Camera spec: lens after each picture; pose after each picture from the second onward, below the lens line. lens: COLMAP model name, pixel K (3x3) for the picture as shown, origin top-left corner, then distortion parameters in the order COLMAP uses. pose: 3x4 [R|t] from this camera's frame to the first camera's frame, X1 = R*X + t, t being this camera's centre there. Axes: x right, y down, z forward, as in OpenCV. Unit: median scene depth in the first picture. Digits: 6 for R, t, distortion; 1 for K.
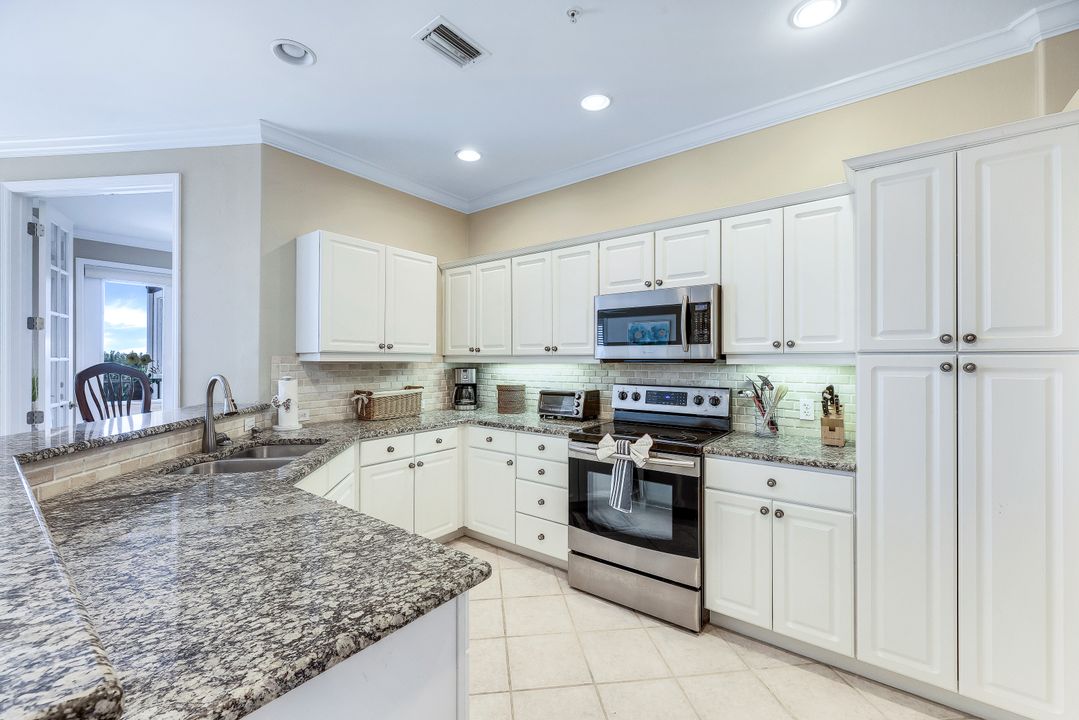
lens RADIAL K [[442.5, 0, 538.8], [0, 442.5, 357.4], [0, 0, 1]] dist [-0.002784, 0.000110]
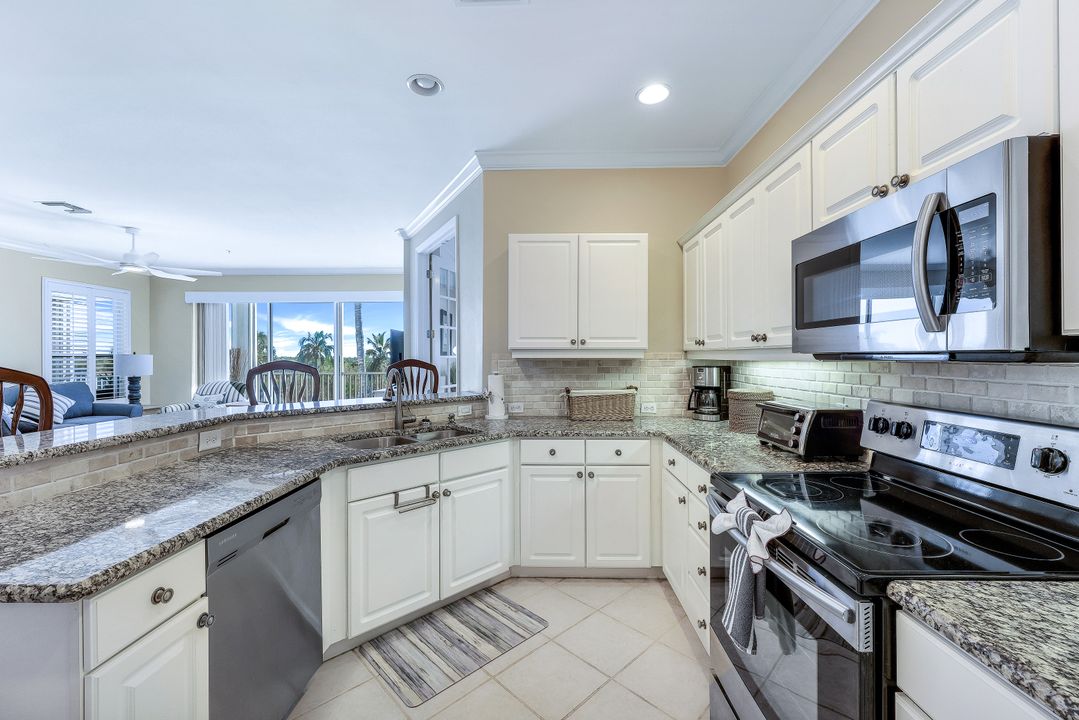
lens RADIAL K [[442.5, 0, 538.8], [0, 442.5, 357.4], [0, 0, 1]] dist [-0.002784, 0.000110]
pose [[0.596540, -0.002004, -0.802581, 0.395213], [0.008322, 0.999959, 0.003689, 0.003968], [0.802540, -0.008880, 0.596532, 0.420747]]
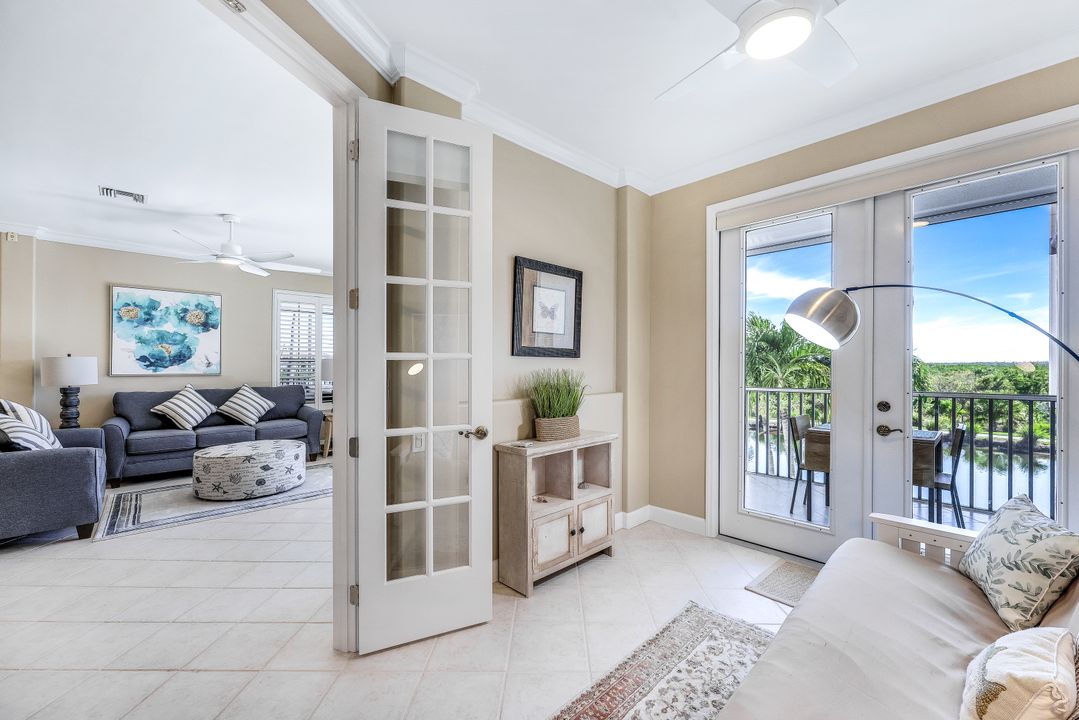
lens RADIAL K [[447.1, 0, 539.5], [0, 447.1, 360.0], [0, 0, 1]] dist [0.007107, 0.000126]
pose [[-0.161113, -0.012068, -0.986862, -0.619757], [0.008900, 0.999867, -0.013680, 0.026323], [0.986896, -0.010987, -0.160984, 1.555271]]
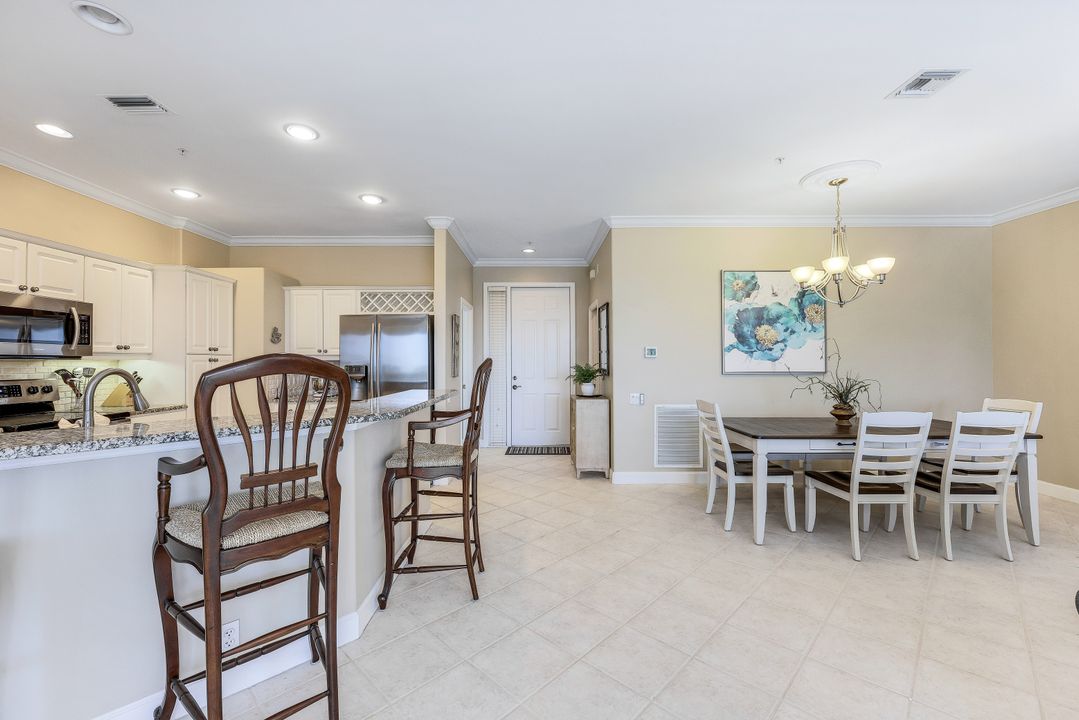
lens RADIAL K [[437.8, 0, 538.3], [0, 437.8, 357.3], [0, 0, 1]] dist [0.000132, 0.000076]
pose [[-0.616496, 0.008486, 0.787312, -1.383923], [0.000104, 0.999943, -0.010697, 0.019783], [-0.787358, -0.006513, -0.616461, 0.640161]]
